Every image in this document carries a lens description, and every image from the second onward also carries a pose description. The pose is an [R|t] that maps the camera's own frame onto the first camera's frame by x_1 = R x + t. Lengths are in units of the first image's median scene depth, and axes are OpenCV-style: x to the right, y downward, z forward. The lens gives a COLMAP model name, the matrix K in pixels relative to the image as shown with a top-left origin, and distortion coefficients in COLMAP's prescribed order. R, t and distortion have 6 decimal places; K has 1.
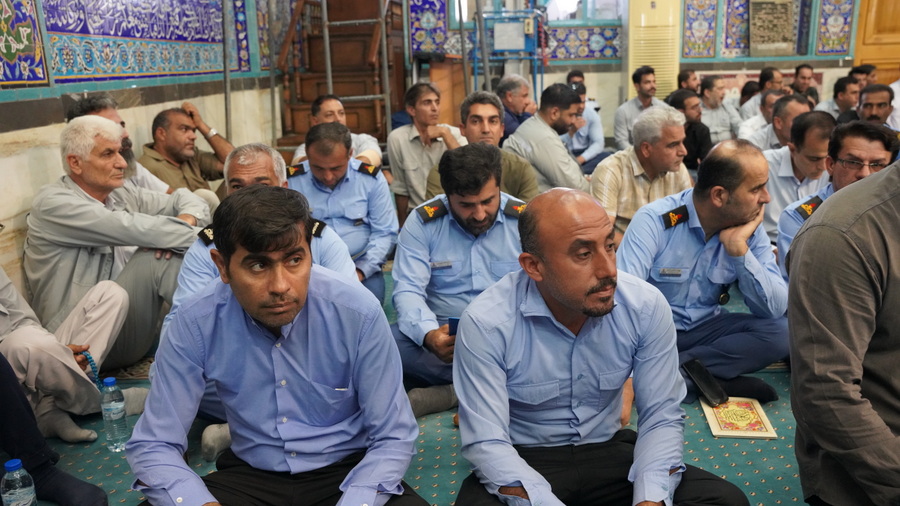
lens RADIAL K [[740.9, 0, 444.4], [0, 740.9, 256.9], [0, 0, 1]] dist [-0.016099, 0.034111]
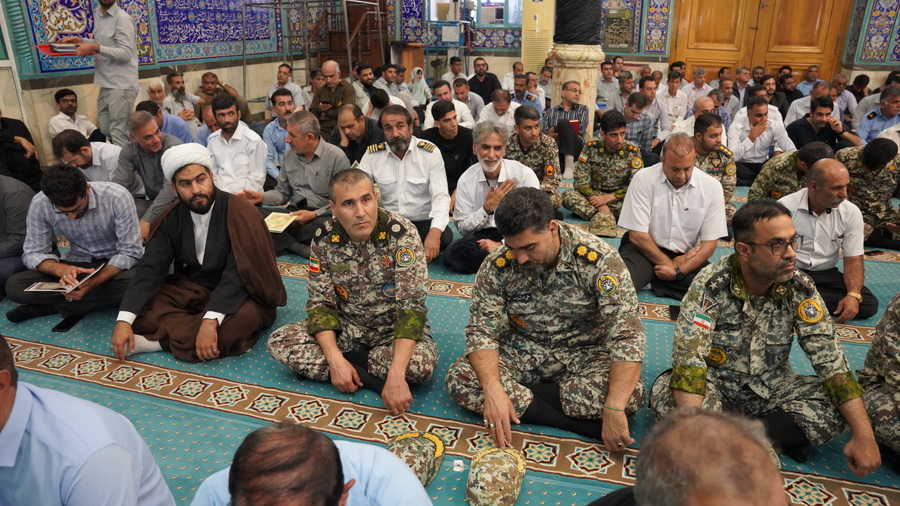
lens RADIAL K [[624.0, 0, 451.8], [0, 624.0, 252.8], [0, 0, 1]] dist [-0.076441, 0.008772]
pose [[0.971375, 0.110125, -0.210484, 0.443329], [-0.090702, 0.990862, 0.099833, 0.061060], [0.219555, -0.077884, 0.972486, -0.427656]]
